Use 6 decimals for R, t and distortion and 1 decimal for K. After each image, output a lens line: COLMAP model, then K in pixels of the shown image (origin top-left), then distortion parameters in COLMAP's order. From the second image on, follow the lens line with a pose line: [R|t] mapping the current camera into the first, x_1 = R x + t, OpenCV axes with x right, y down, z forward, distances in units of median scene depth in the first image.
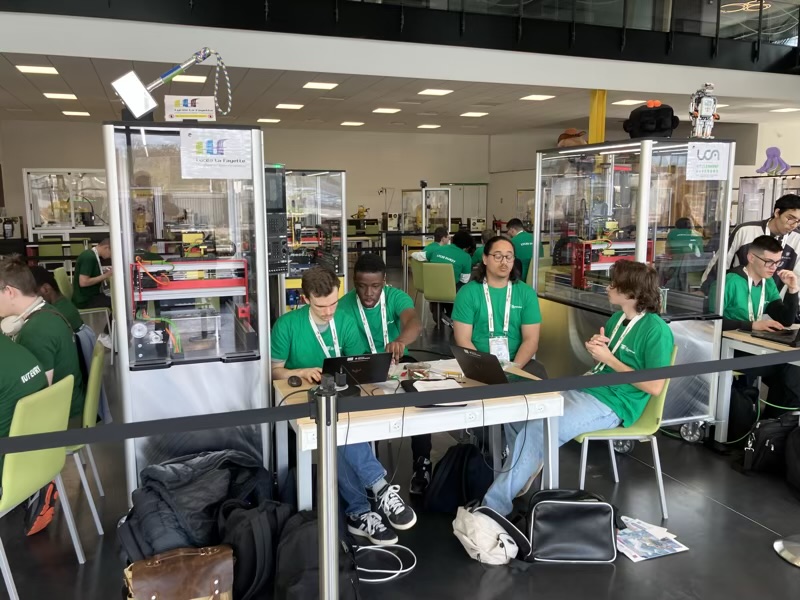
lens RADIAL K [[678.7, 0, 408.1], [0, 678.7, 310.7], [0, 0, 1]] dist [0.042744, -0.052526]
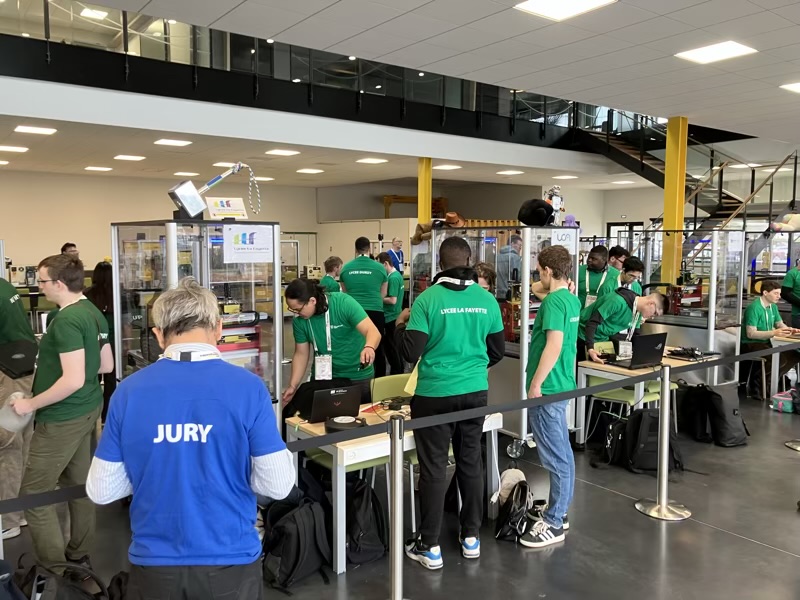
lens RADIAL K [[678.7, 0, 407.0], [0, 678.7, 300.7], [0, 0, 1]] dist [0.042744, -0.052526]
pose [[0.957543, -0.021329, 0.287499, -0.263409], [0.042444, 0.996822, -0.067410, -0.015522], [-0.285148, 0.076751, 0.955406, -0.224641]]
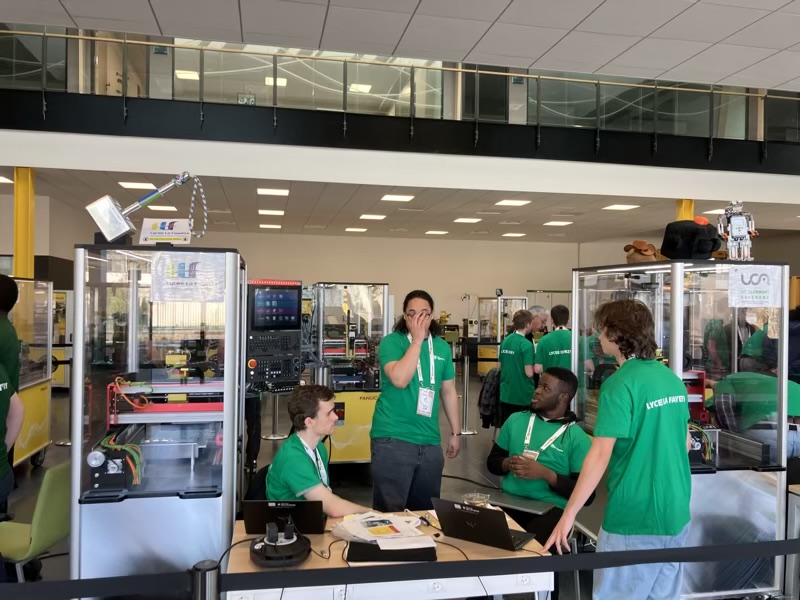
lens RADIAL K [[678.7, 0, 401.9], [0, 678.7, 308.7], [0, 0, 1]] dist [0.042744, -0.052526]
pose [[0.987365, 0.018614, -0.157363, 0.123377], [-0.042223, 0.988078, -0.148052, -0.039517], [0.152731, 0.152826, 0.976380, 0.079371]]
